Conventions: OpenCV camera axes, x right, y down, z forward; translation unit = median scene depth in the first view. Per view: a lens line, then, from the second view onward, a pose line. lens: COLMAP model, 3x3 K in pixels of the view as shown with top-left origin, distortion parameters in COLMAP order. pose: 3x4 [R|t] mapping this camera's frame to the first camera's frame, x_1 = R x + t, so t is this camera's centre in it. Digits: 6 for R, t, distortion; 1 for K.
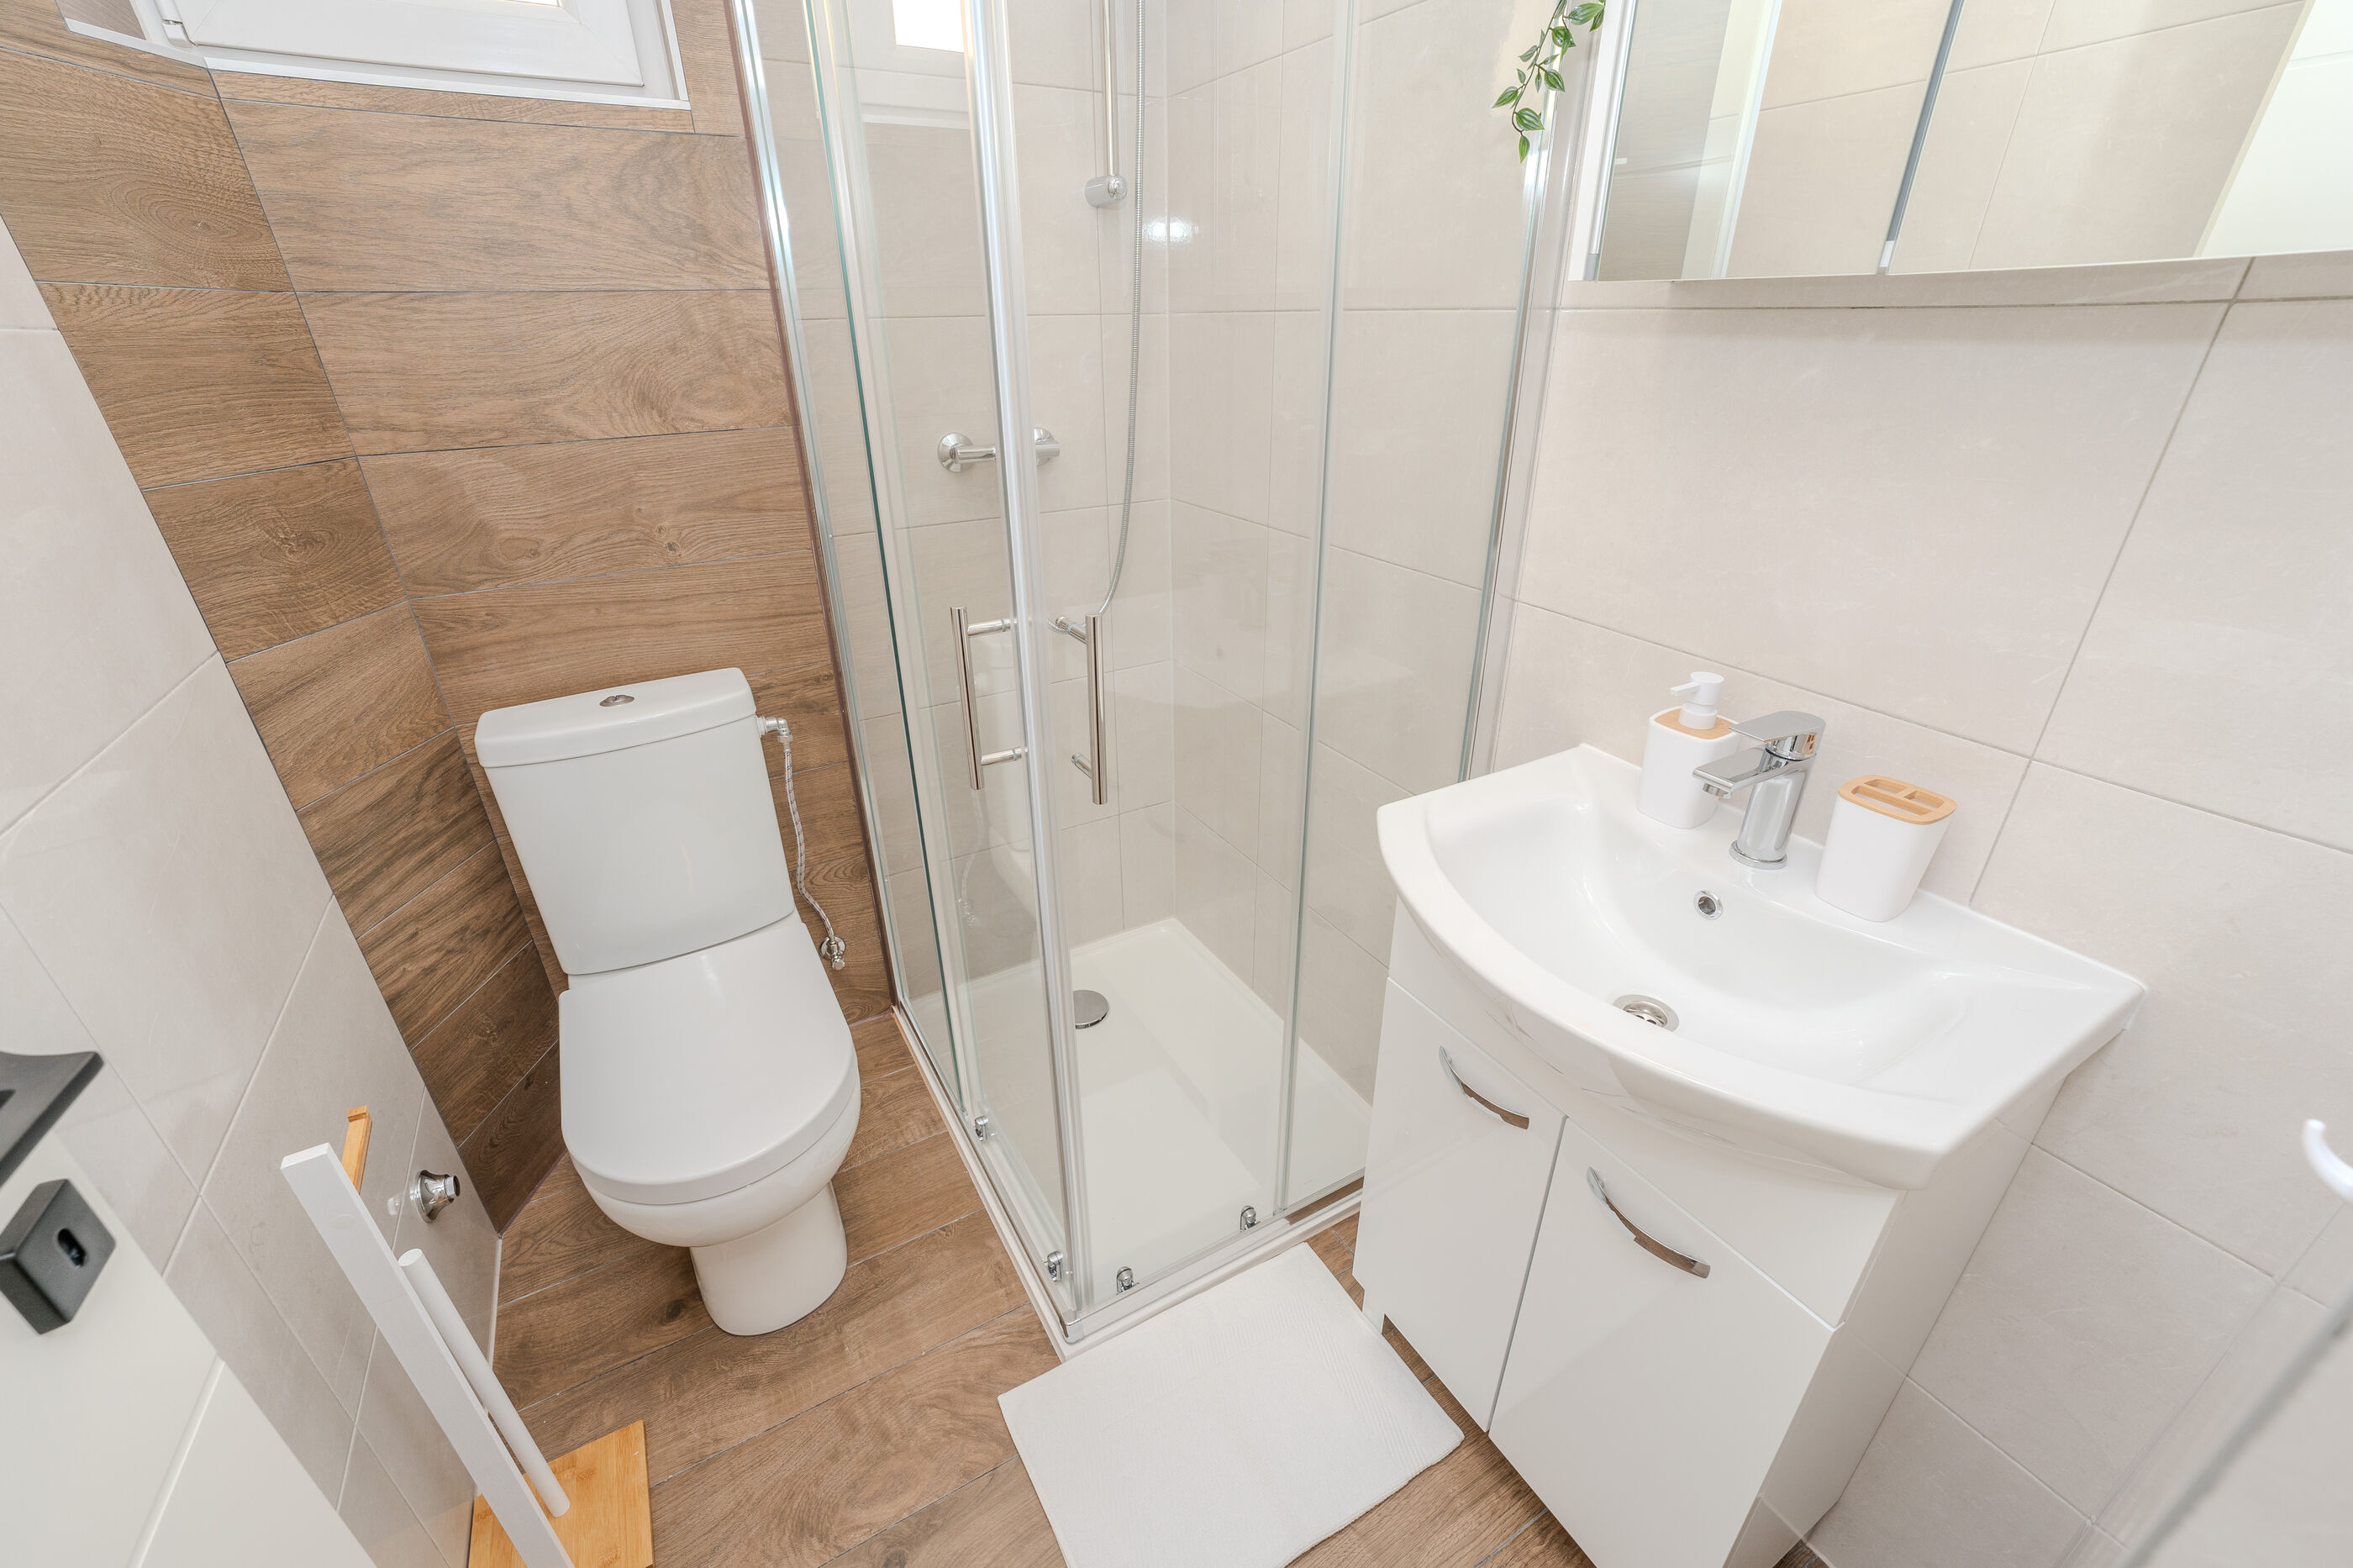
lens RADIAL K [[973.1, 0, 1187.4], [0, 973.1, 785.3], [0, 0, 1]] dist [-0.020372, 0.010882]
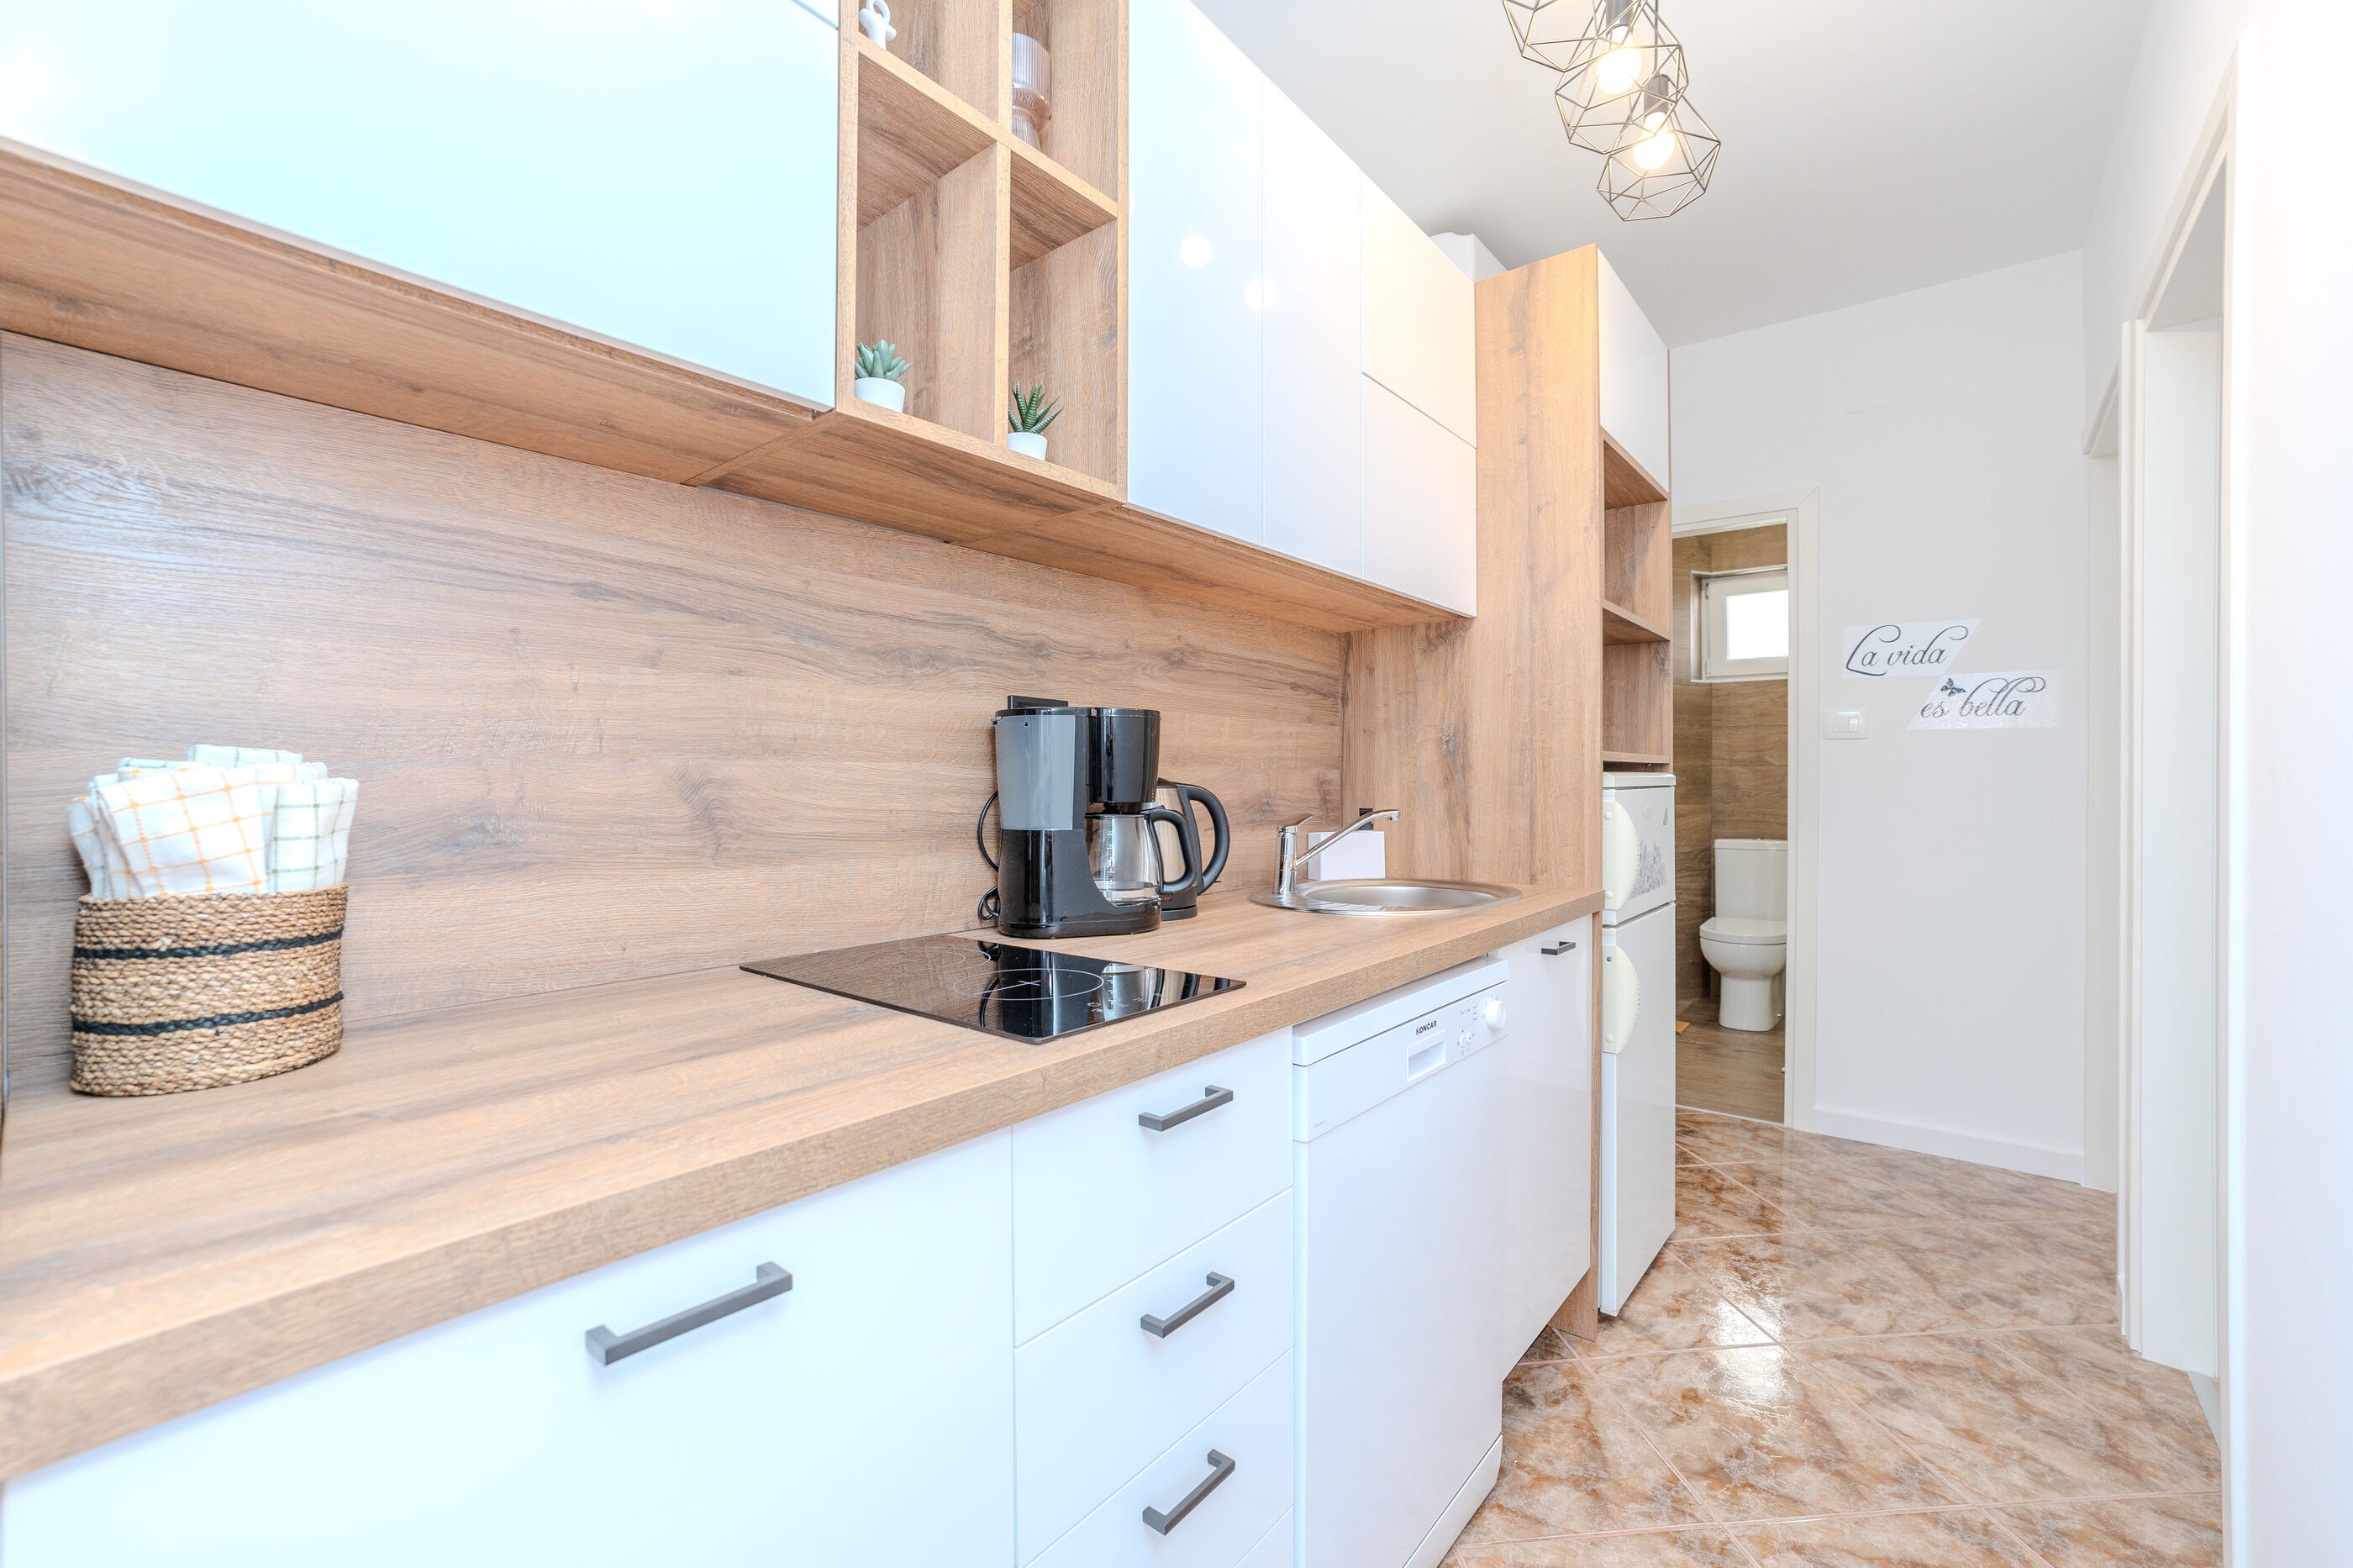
lens RADIAL K [[973.1, 0, 1163.7], [0, 973.1, 784.2], [0, 0, 1]] dist [-0.020372, 0.010882]
pose [[0.351753, 0.004197, -0.936083, 1.939046], [-0.412100, 0.898568, -0.150826, 1.182202], [0.840502, 0.438814, 0.317804, -1.984947]]
